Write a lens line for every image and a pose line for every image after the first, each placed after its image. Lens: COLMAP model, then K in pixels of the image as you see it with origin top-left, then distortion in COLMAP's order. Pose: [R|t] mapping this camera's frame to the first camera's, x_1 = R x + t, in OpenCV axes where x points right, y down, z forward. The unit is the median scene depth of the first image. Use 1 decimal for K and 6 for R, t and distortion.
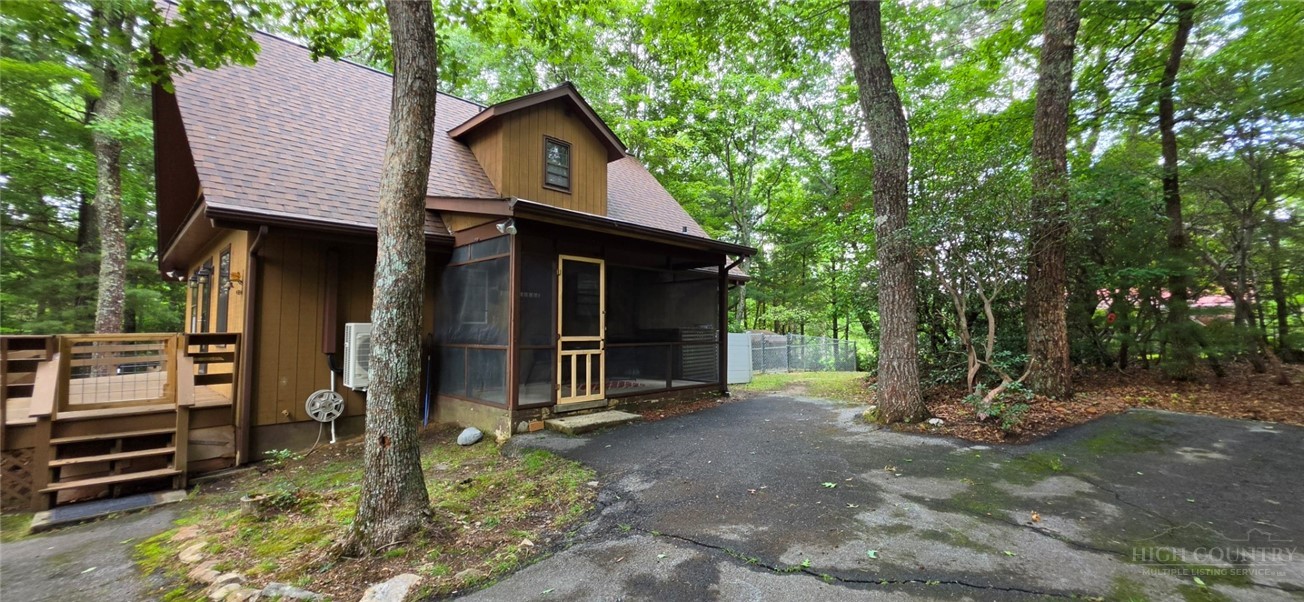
lens RADIAL K [[525.8, 0, 651.7], [0, 525.8, 299.7], [0, 0, 1]] dist [-0.002223, -0.001044]
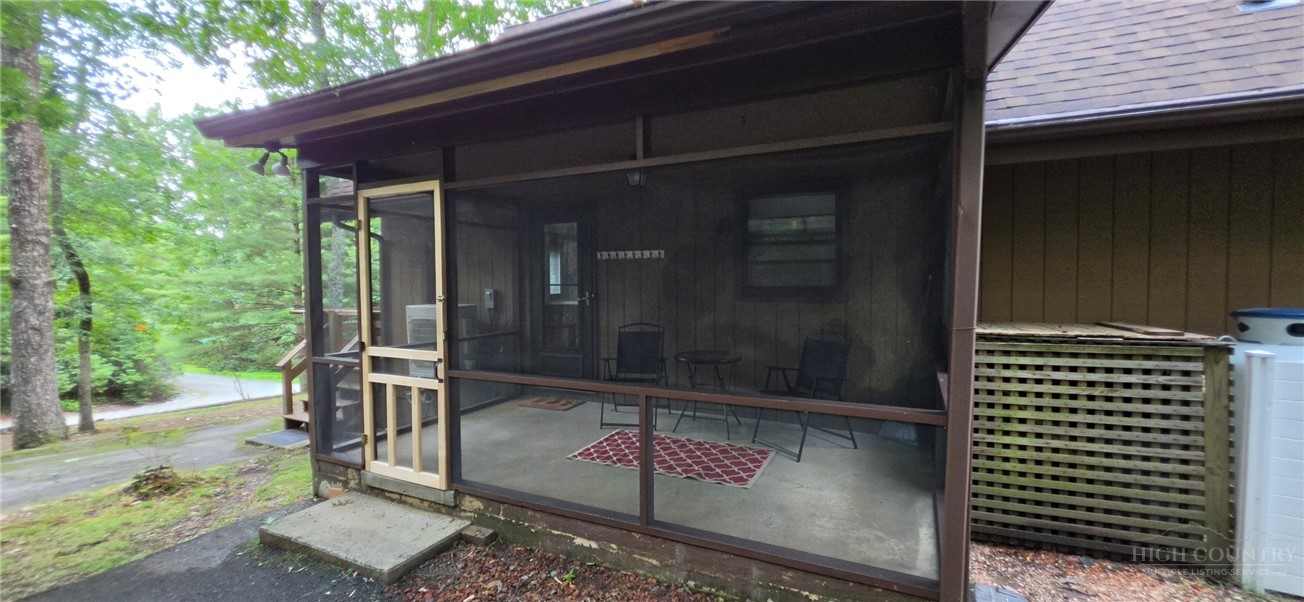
lens RADIAL K [[525.8, 0, 657.4], [0, 525.8, 305.1], [0, 0, 1]] dist [-0.002223, -0.001044]
pose [[0.310634, 0.026974, -0.950147, 0.412757], [0.054464, 0.997450, 0.046123, 0.019401], [0.948968, -0.066076, 0.308373, 1.094233]]
